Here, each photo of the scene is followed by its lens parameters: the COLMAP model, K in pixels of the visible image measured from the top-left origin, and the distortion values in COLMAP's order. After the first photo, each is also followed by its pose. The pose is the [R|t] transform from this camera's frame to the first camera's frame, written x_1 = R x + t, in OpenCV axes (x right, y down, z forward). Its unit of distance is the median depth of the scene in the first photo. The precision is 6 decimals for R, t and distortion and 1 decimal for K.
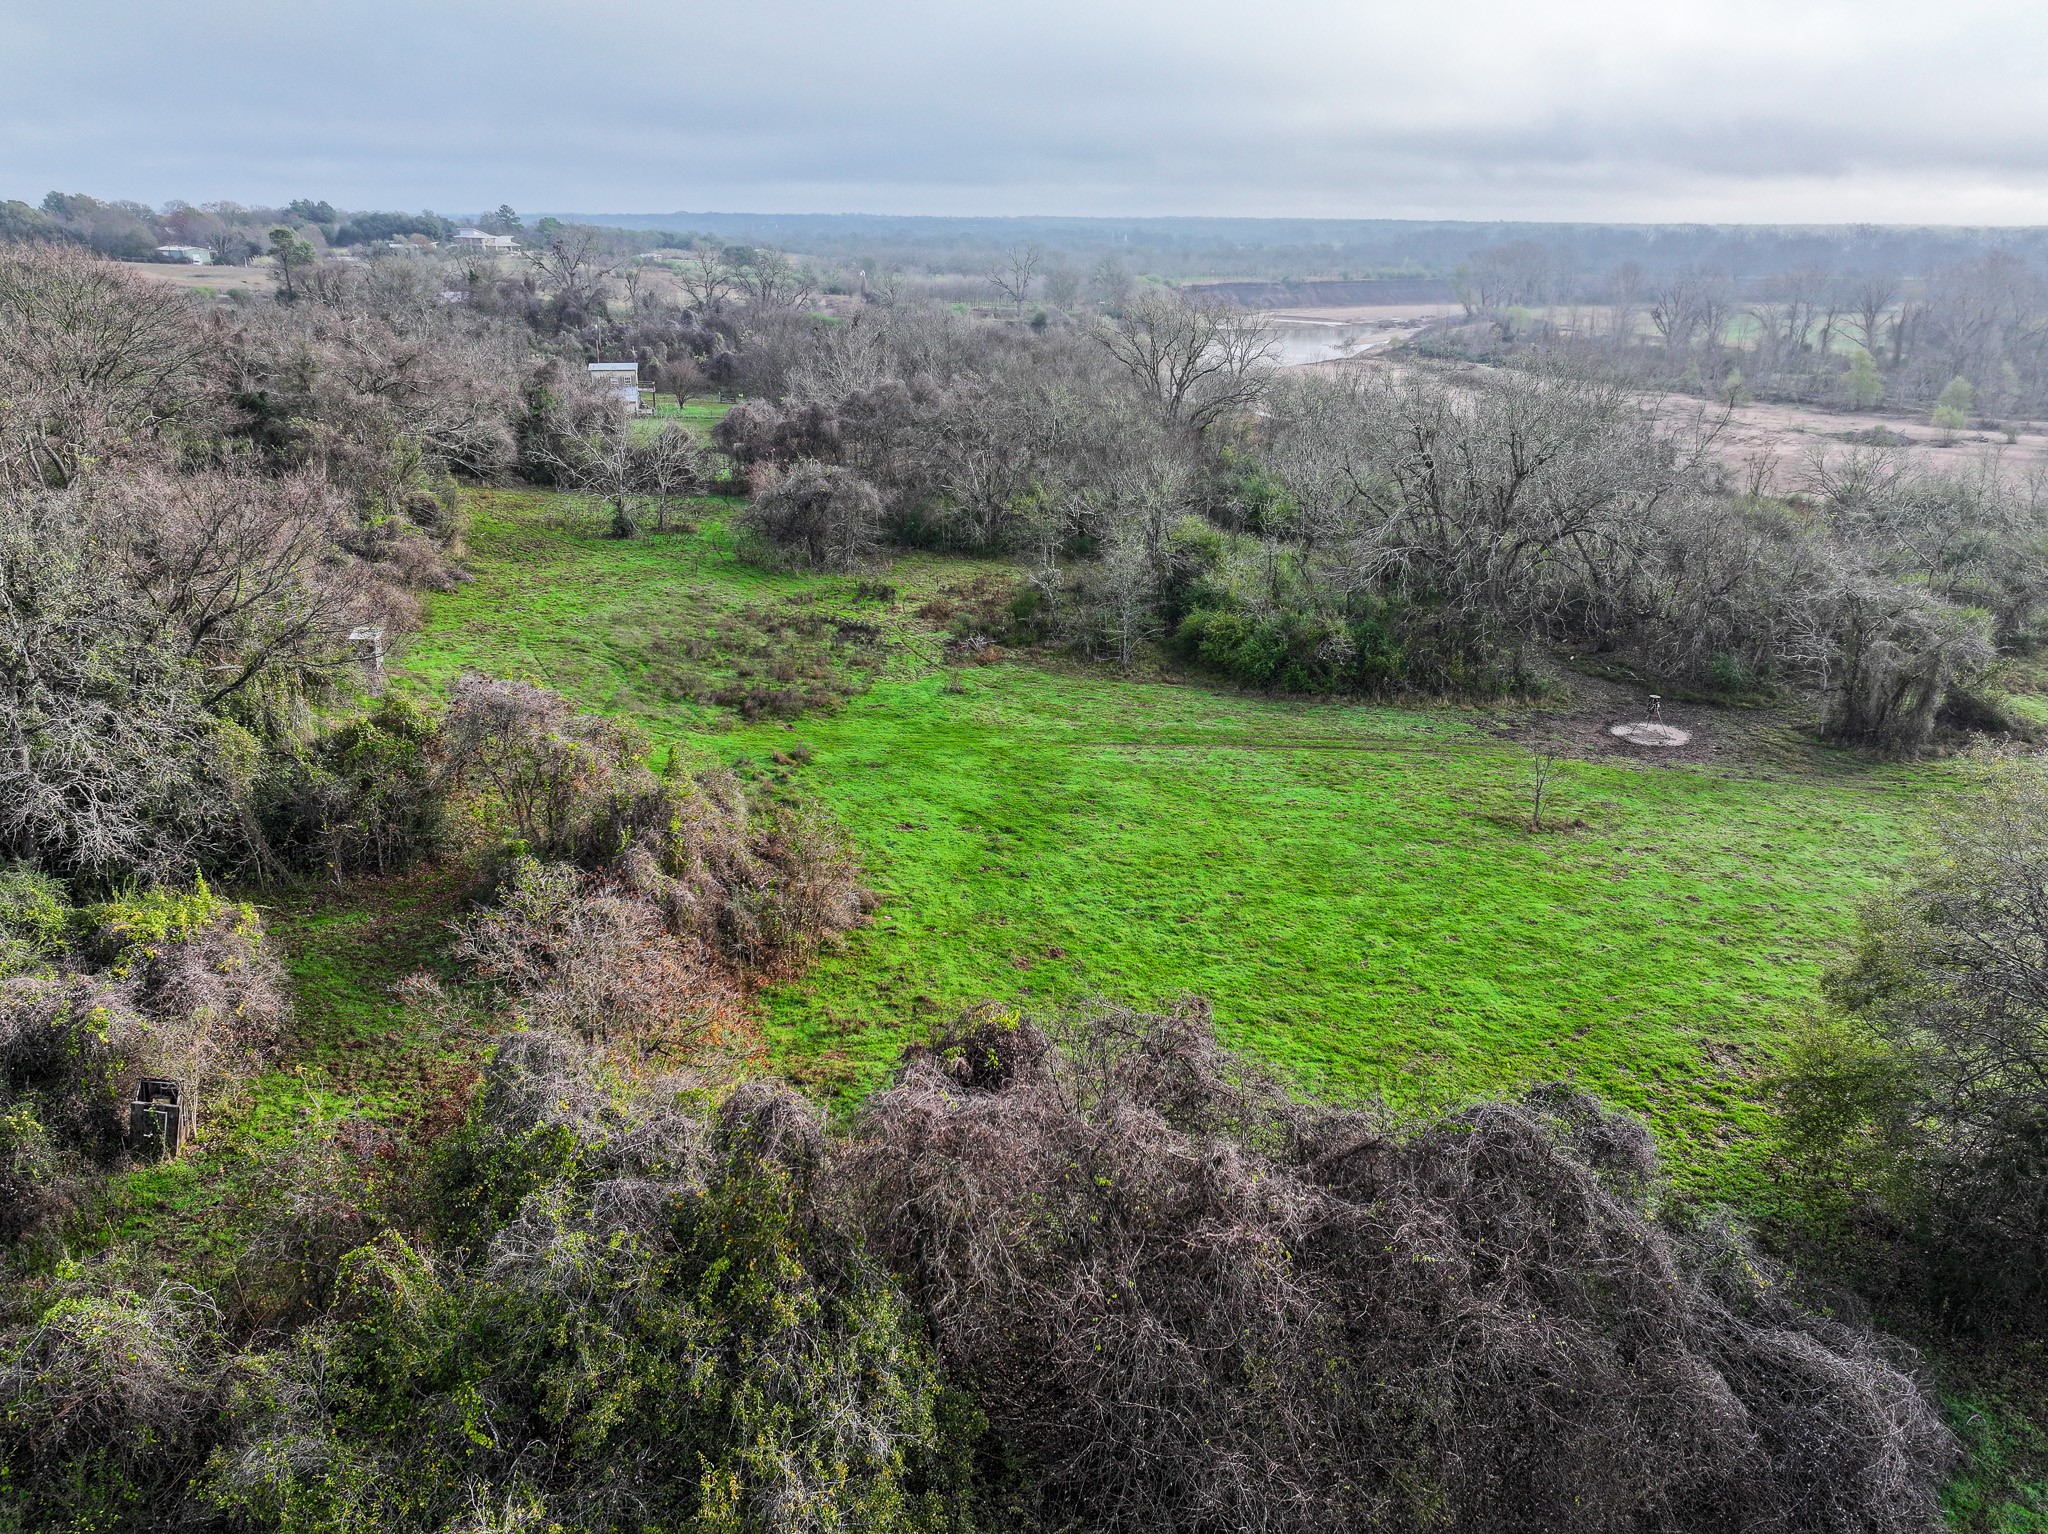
lens RADIAL K [[1443.8, 0, 1028.8], [0, 1443.8, 759.5], [0, 0, 1]] dist [0.012214, 0.001533]
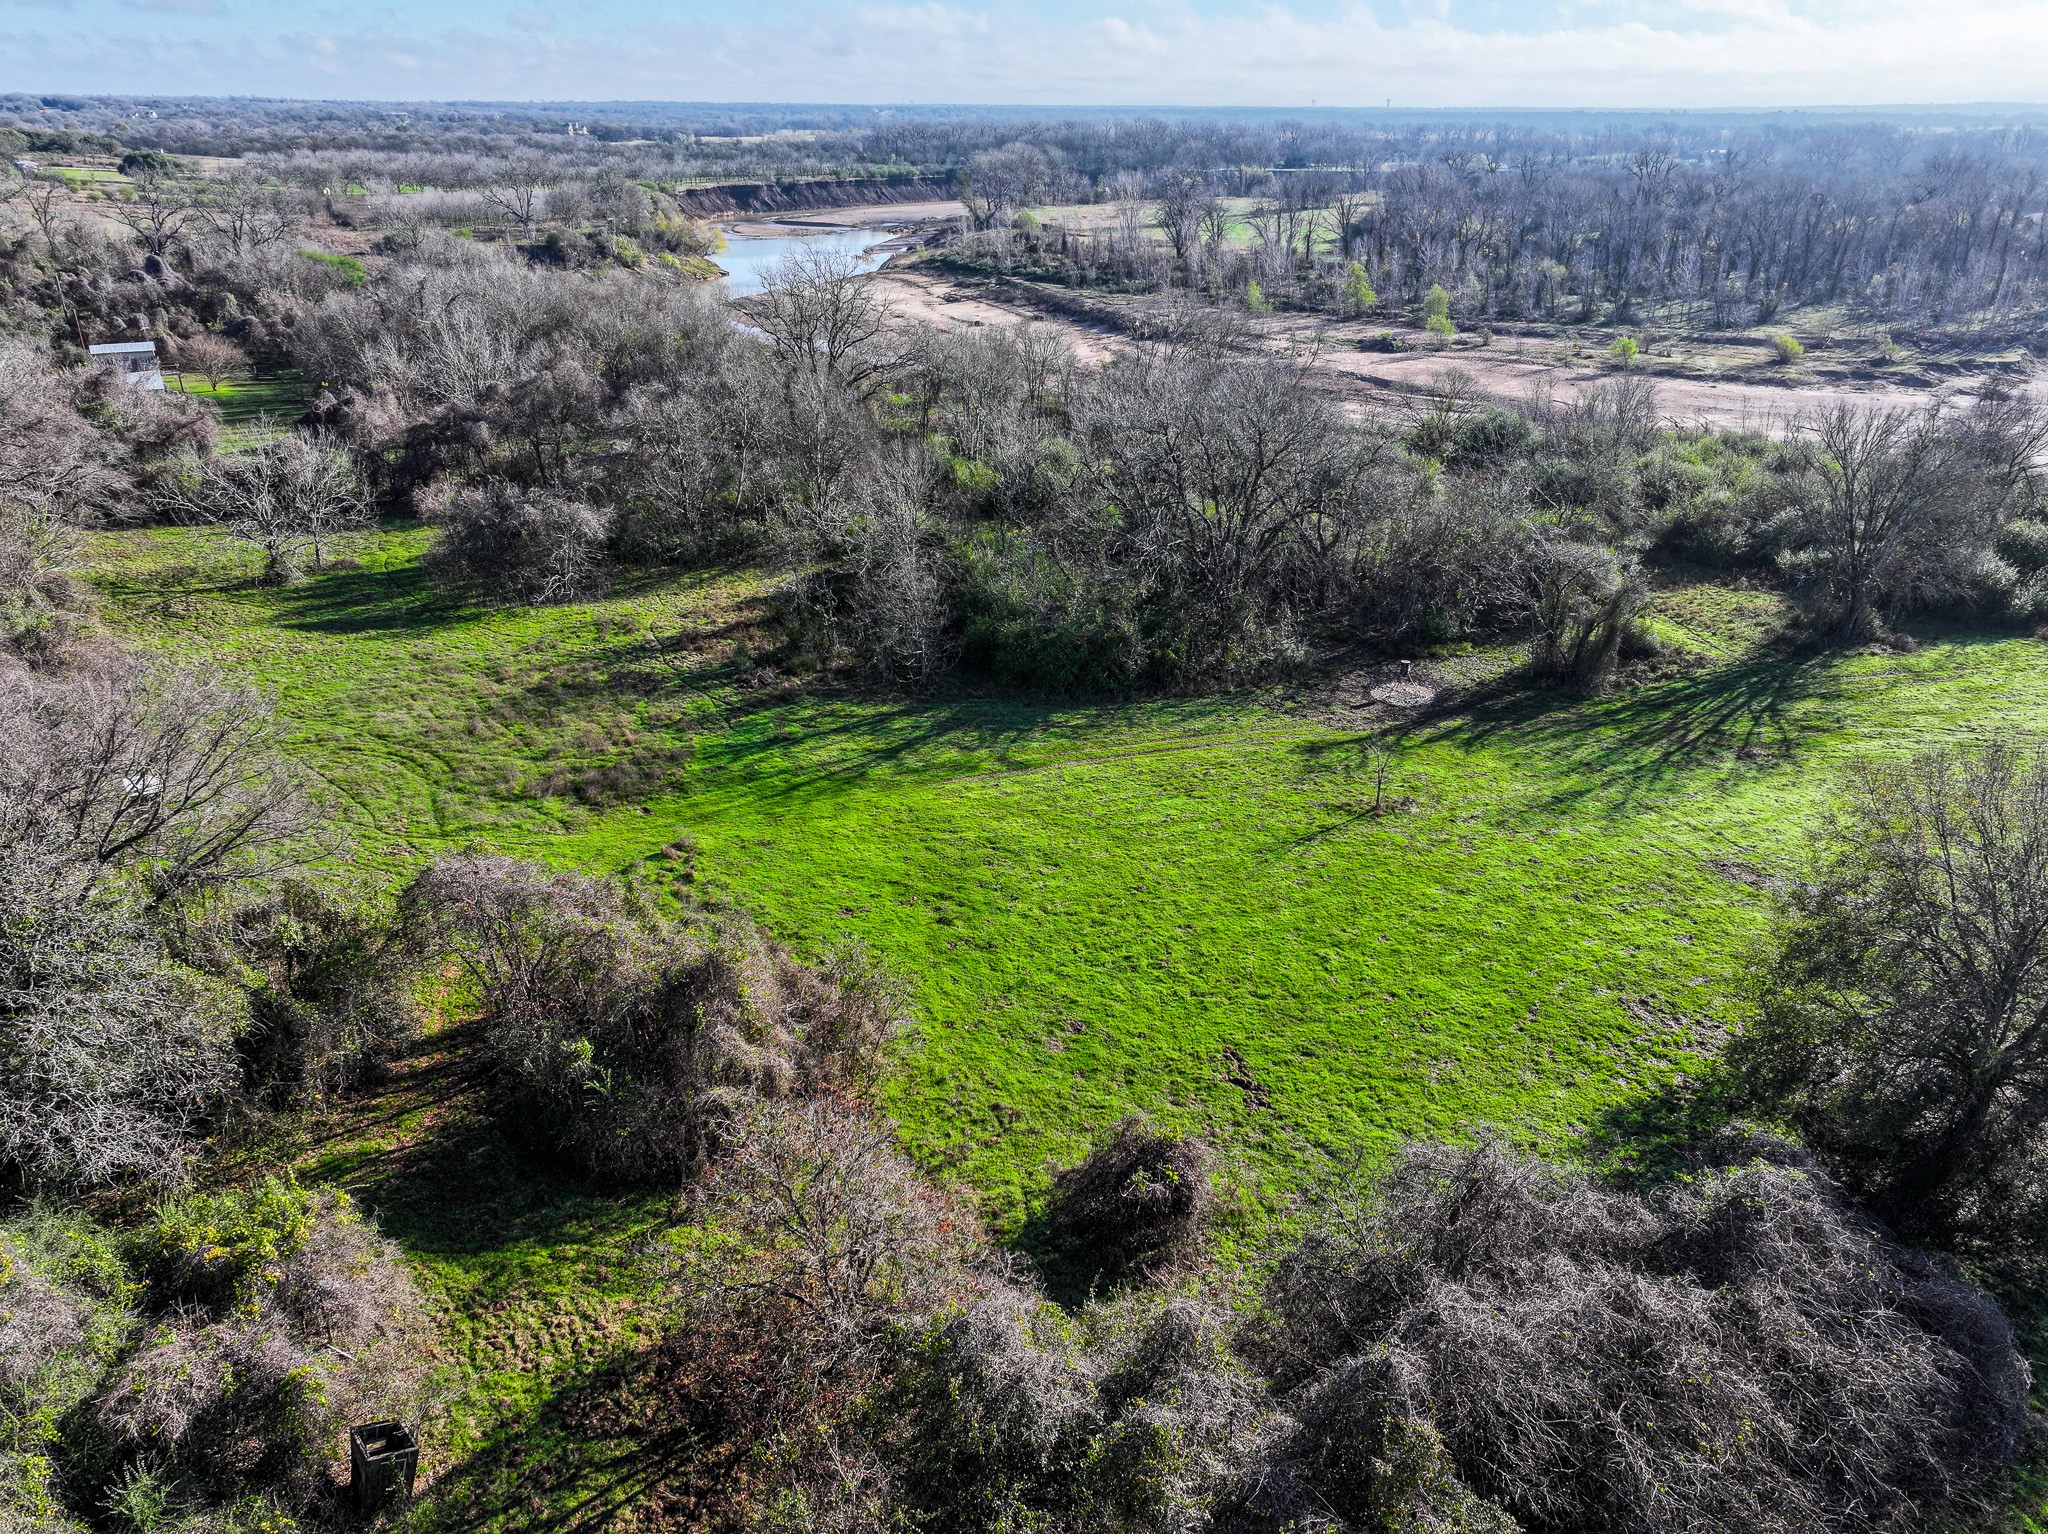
lens RADIAL K [[1438.8, 0, 1024.0], [0, 1438.8, 767.0], [0, 0, 1]] dist [-0.003337, 0.023929]
pose [[0.941175, -0.145562, 0.304960, -0.146844], [0.122151, 0.987993, 0.094597, -0.074686], [-0.315068, -0.051781, 0.947655, 0.011938]]
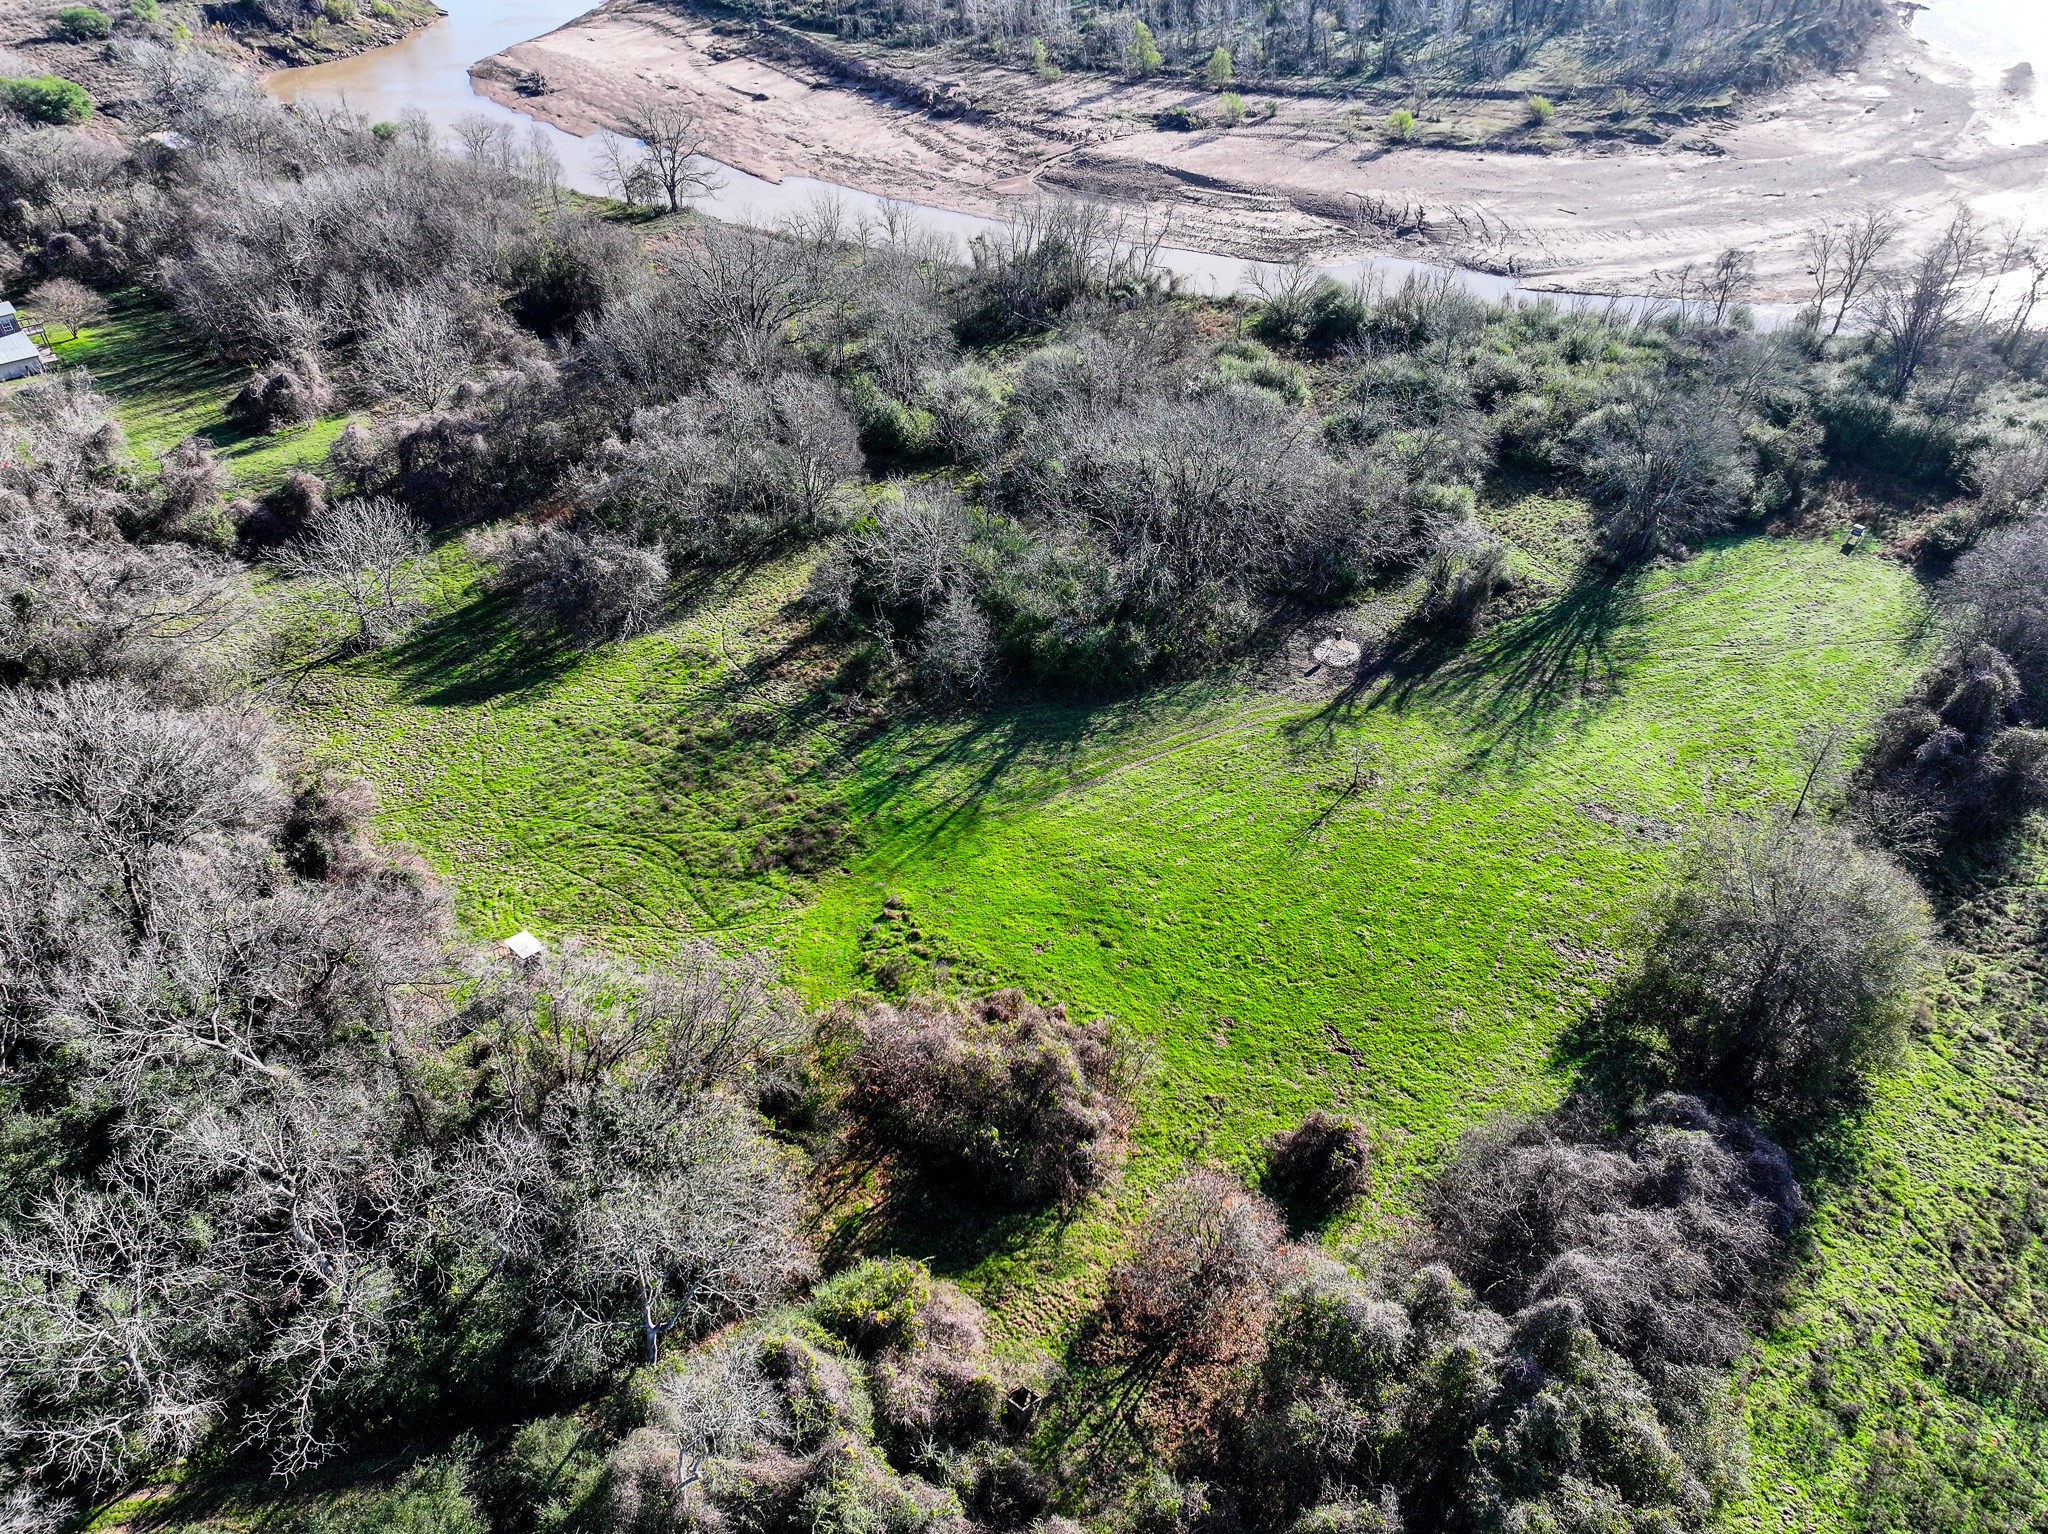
lens RADIAL K [[1443.8, 0, 1028.8], [0, 1443.8, 759.5], [0, 0, 1]] dist [0.012214, 0.001533]
pose [[0.851799, -0.335110, 0.402667, -0.345697], [0.200589, 0.918696, 0.340238, -0.349866], [-0.483946, -0.209044, 0.849763, -0.101690]]
